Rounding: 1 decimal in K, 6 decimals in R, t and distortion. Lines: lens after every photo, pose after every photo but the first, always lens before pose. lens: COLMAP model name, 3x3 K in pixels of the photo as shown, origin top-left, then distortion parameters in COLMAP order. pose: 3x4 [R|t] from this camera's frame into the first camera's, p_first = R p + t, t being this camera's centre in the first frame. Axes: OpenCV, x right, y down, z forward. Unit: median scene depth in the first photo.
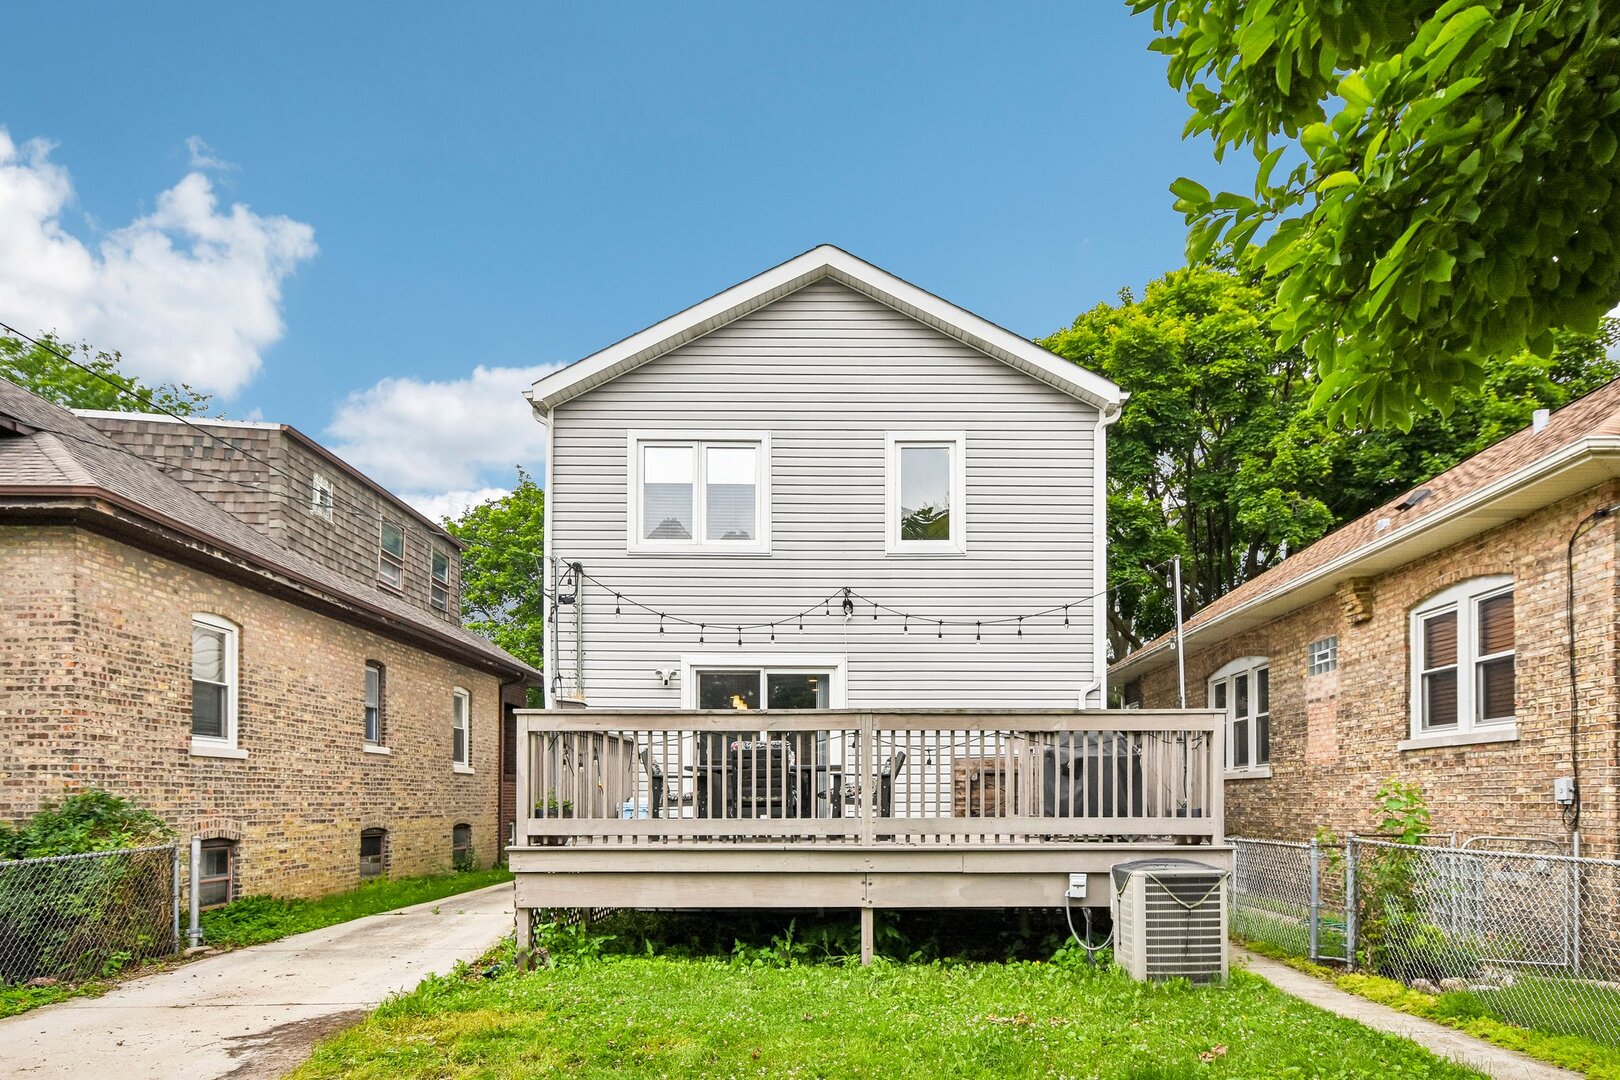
lens RADIAL K [[1005.4, 0, 810.0], [0, 1005.4, 540.0], [0, 0, 1]] dist [0.000412, 0.000305]
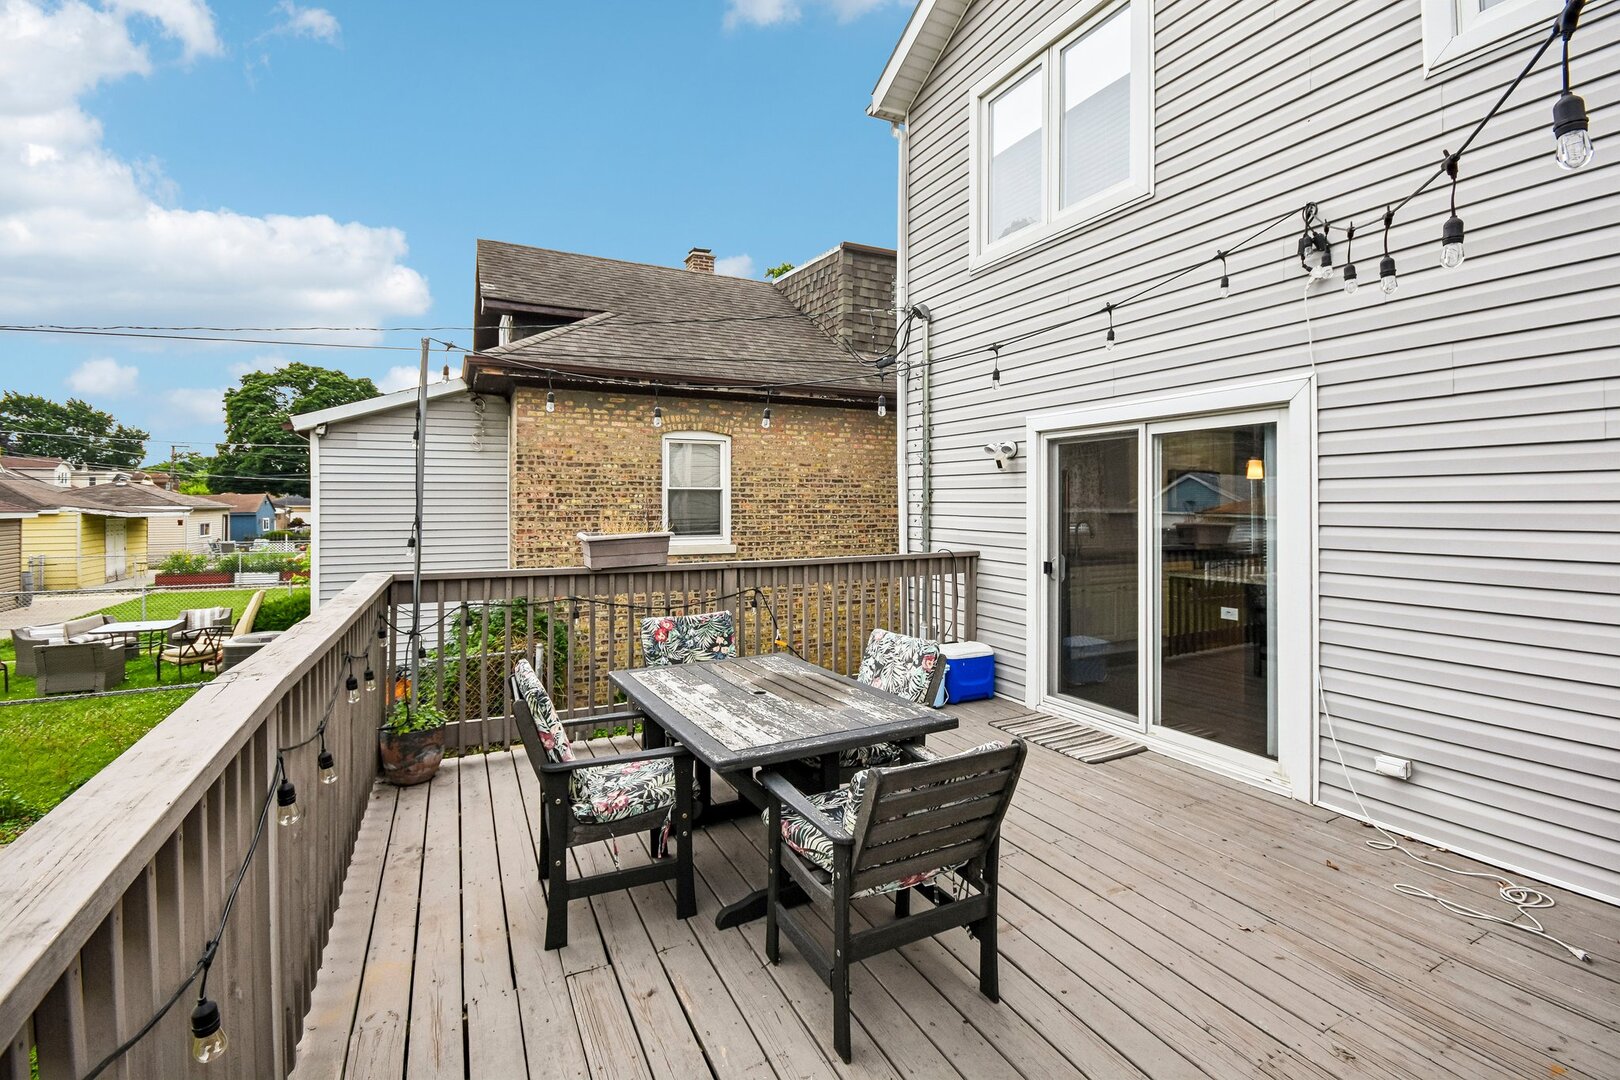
lens RADIAL K [[729.5, 0, 814.1], [0, 729.5, 446.1], [0, 0, 1]] dist [-0.000115, 0.000012]
pose [[0.465370, -0.075929, -0.881854, 0.233606], [0.225739, 0.973548, 0.035303, 0.103368], [0.855846, -0.215498, 0.470200, 0.802623]]
